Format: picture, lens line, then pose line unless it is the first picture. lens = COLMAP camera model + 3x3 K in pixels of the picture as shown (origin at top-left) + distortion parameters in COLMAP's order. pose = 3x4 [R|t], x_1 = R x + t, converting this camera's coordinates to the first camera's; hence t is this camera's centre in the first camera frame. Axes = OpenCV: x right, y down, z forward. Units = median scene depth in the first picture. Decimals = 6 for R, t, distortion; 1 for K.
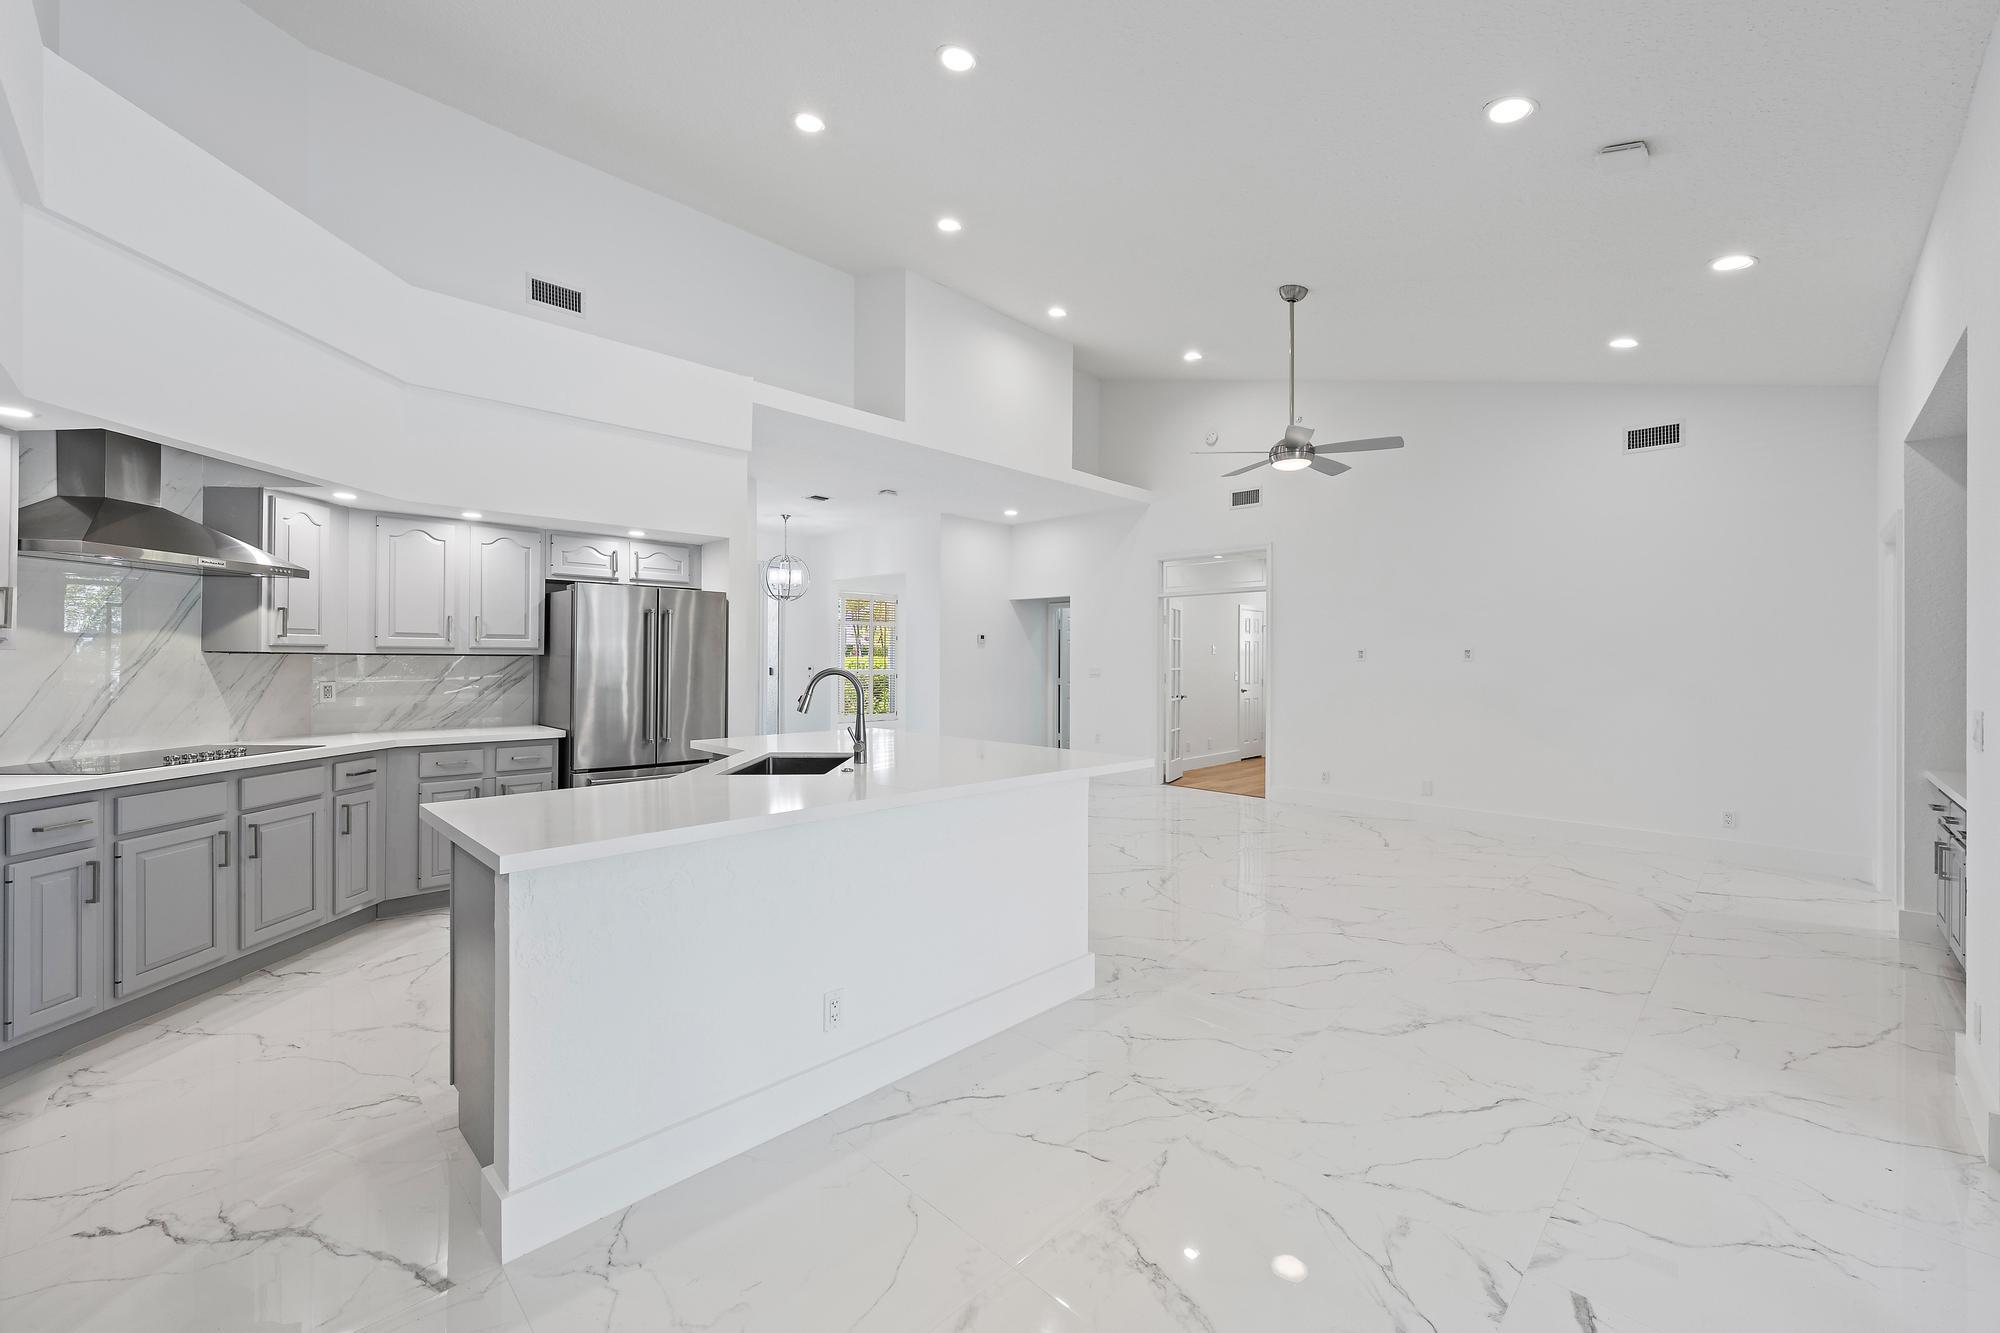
lens RADIAL K [[782.3, 0, 997.3], [0, 782.3, 663.3], [0, 0, 1]] dist [-0.001654, -0.000410]
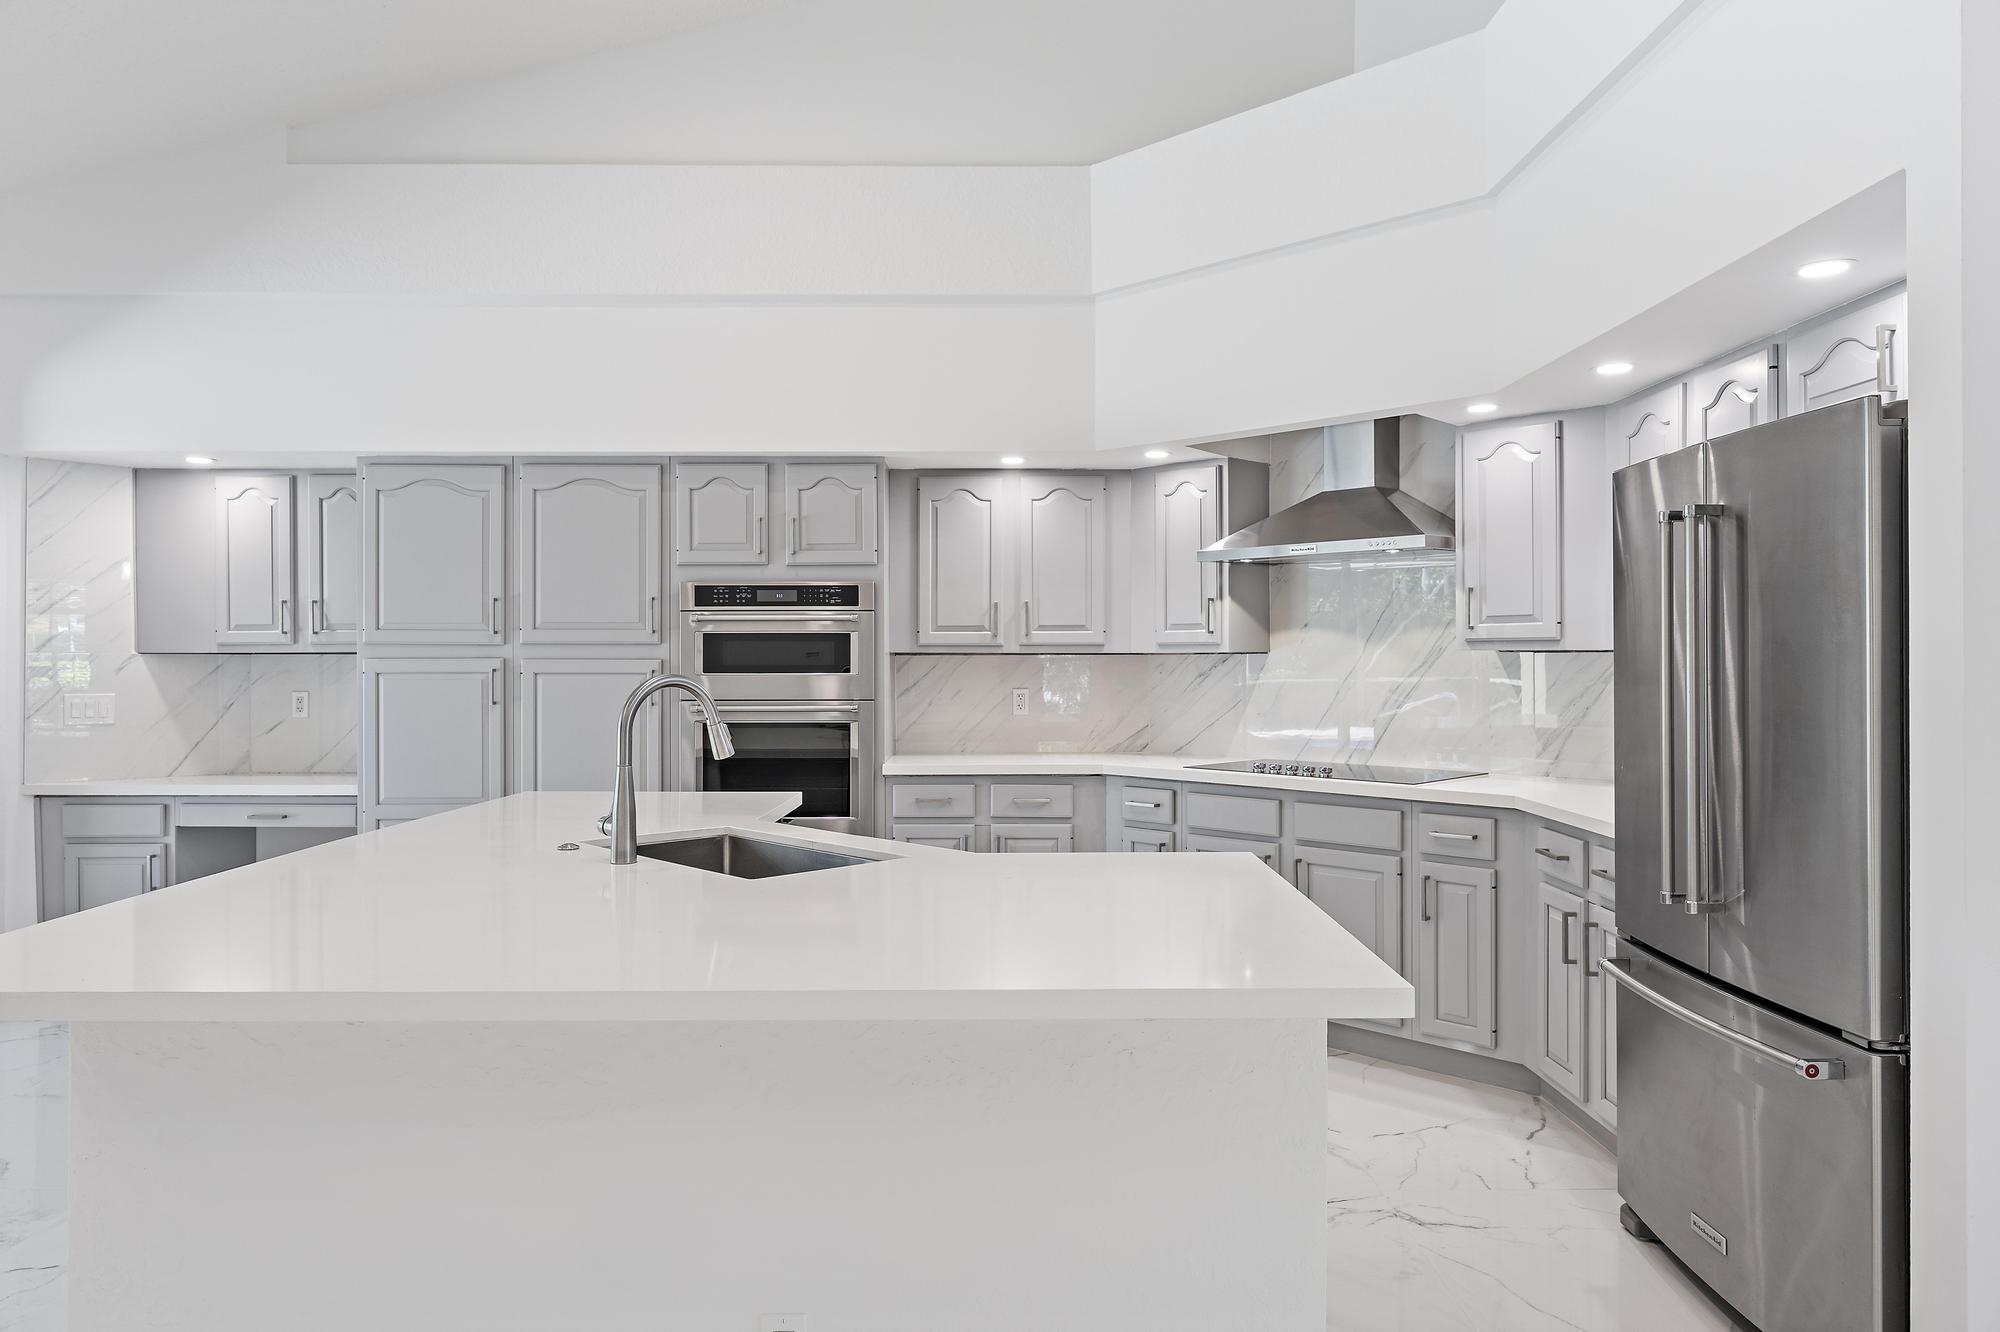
lens RADIAL K [[1278.9, 0, 1010.8], [0, 1278.9, 657.8], [0, 0, 1]] dist [0.010517, 0.000578]
pose [[-0.699016, -0.004311, -0.715093, 0.206536], [-0.005485, 0.999985, -0.000668, -0.004409], [0.715085, 0.003455, -0.699029, 1.523745]]
